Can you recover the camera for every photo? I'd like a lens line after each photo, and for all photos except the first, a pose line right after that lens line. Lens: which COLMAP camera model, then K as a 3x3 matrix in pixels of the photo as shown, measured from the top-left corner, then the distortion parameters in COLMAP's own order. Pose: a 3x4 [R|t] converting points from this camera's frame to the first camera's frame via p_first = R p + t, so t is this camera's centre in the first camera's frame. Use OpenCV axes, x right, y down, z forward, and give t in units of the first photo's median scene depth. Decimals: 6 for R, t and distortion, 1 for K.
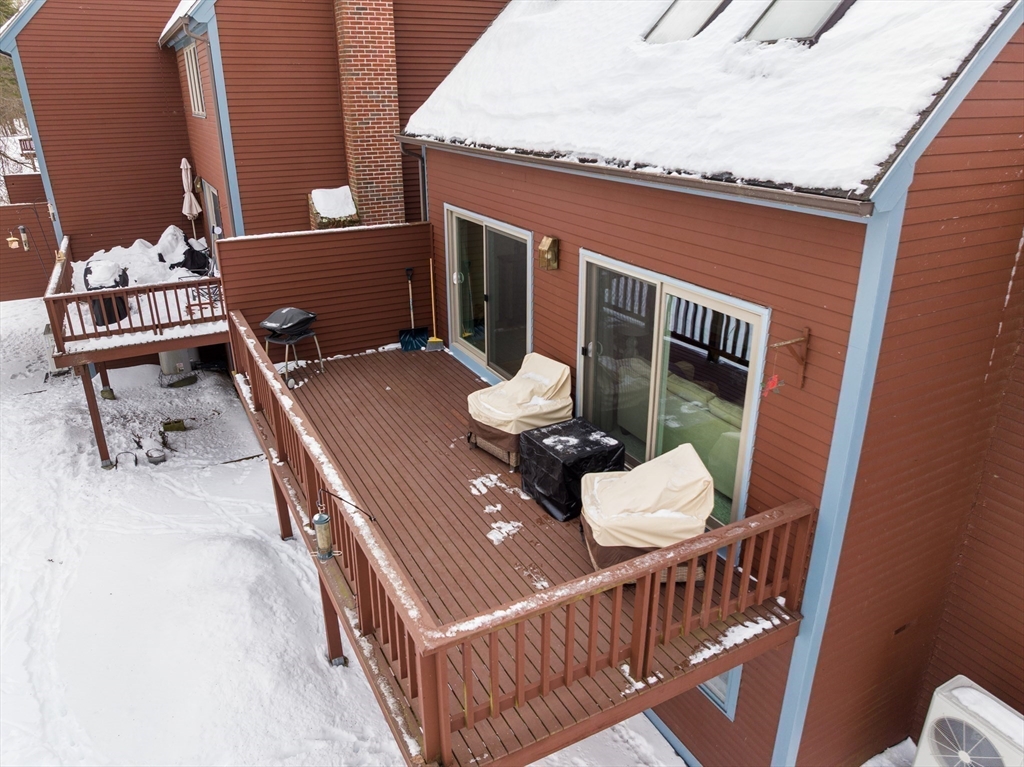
lens RADIAL K [[724.8, 0, 513.8], [0, 724.8, 384.2], [0, 0, 1]] dist [-0.033780, -0.013675]
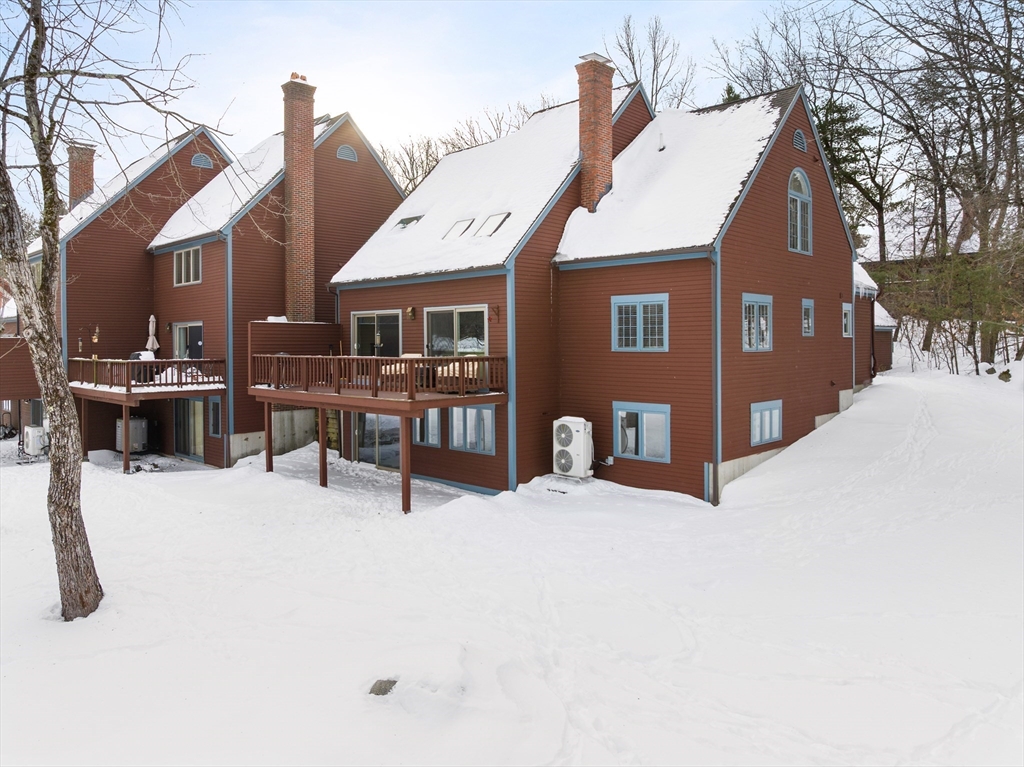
lens RADIAL K [[724.8, 0, 512.1], [0, 724.8, 380.3], [0, 0, 1]] dist [-0.033780, -0.013675]
pose [[0.946480, -0.012907, 0.322504, -0.472457], [0.118965, 0.942801, -0.311405, 0.949520], [-0.300038, 0.333105, 0.893878, -1.447750]]
